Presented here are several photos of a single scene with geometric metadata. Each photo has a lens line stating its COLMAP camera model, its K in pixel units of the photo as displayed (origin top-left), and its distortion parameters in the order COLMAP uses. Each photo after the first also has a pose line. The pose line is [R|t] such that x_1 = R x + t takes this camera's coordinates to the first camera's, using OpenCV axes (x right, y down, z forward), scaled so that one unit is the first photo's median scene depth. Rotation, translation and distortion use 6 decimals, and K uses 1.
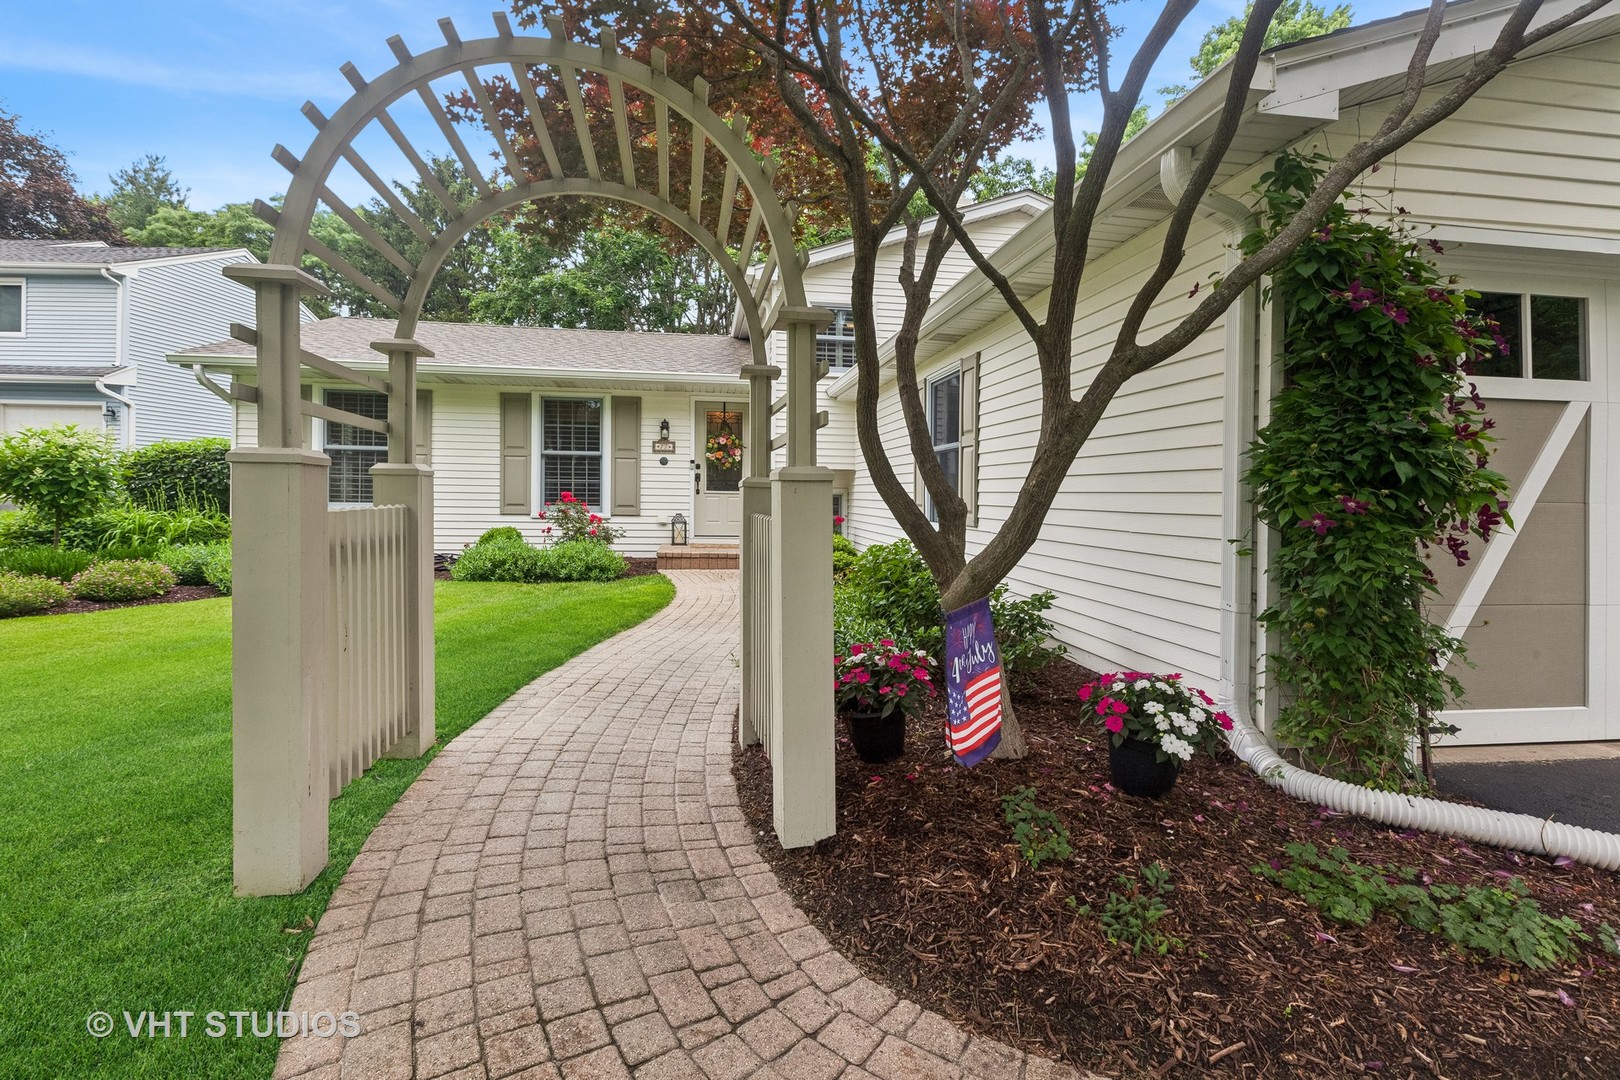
lens RADIAL K [[744.0, 0, 808.8], [0, 744.0, 509.5], [0, 0, 1]] dist [0.003703, -0.000077]
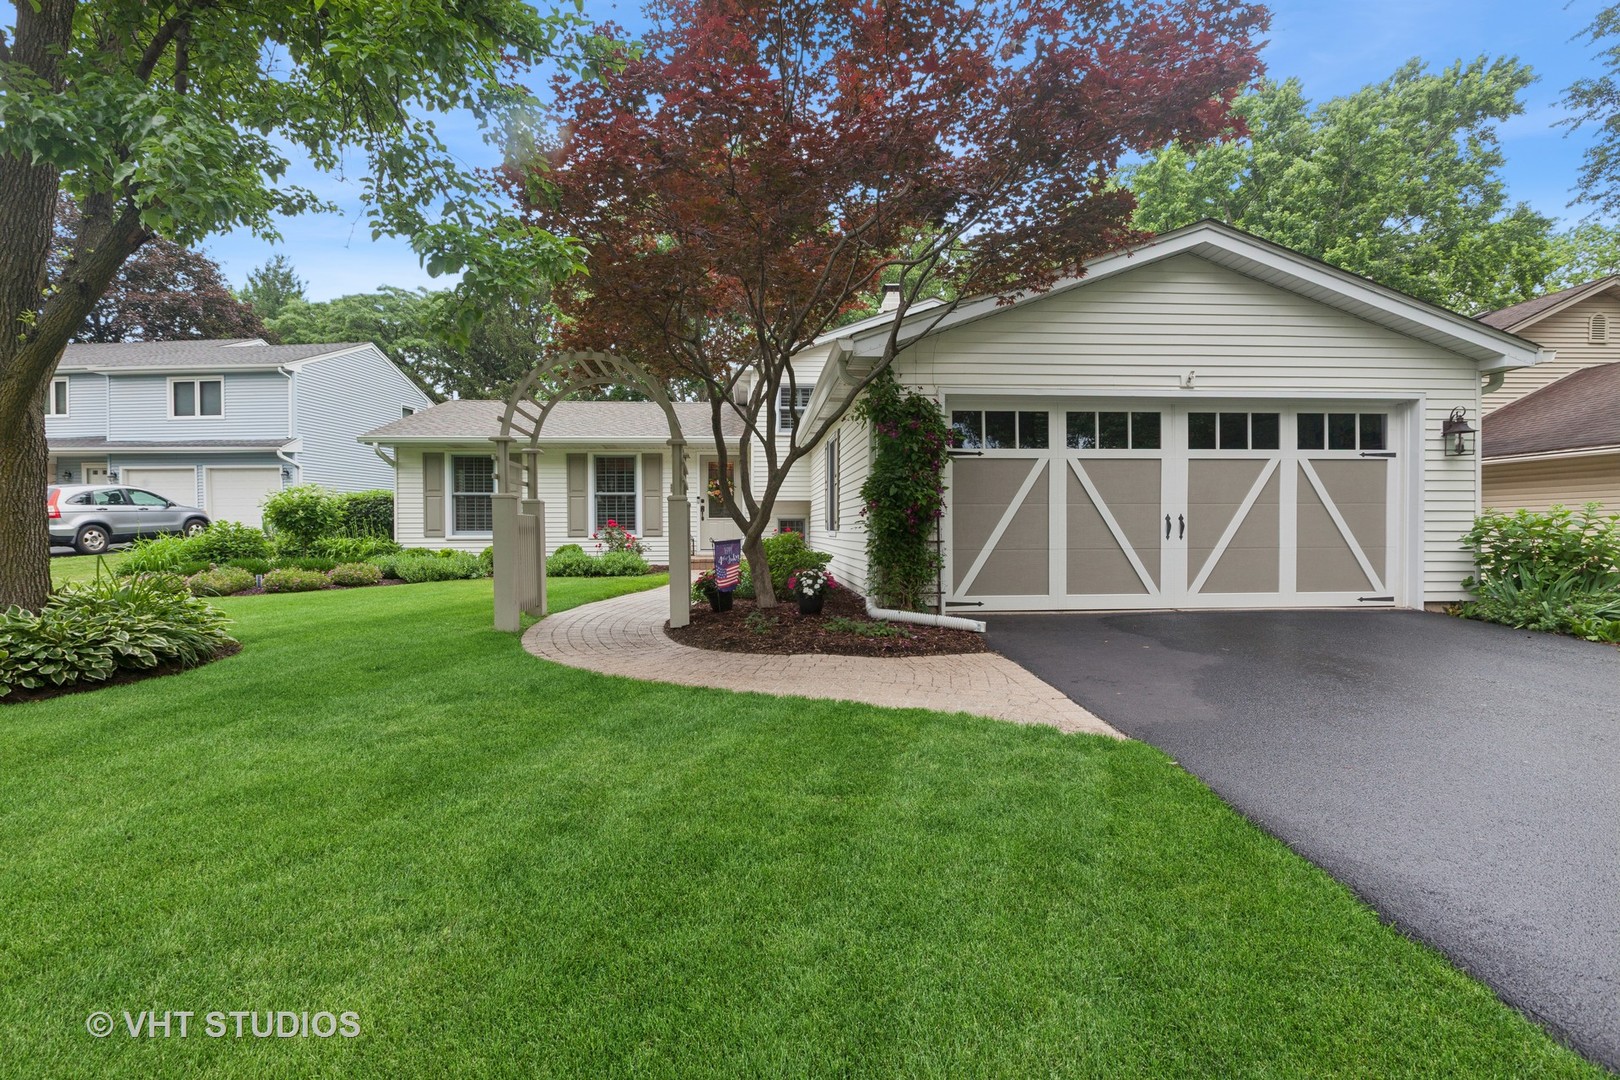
lens RADIAL K [[744.0, 0, 813.2], [0, 744.0, 538.0], [0, 0, 1]] dist [0.003703, -0.000077]
pose [[0.997354, -0.020622, -0.069717, 0.164744], [0.019845, 0.999733, -0.011820, 0.035045], [0.069942, 0.010405, 0.997497, -0.416503]]
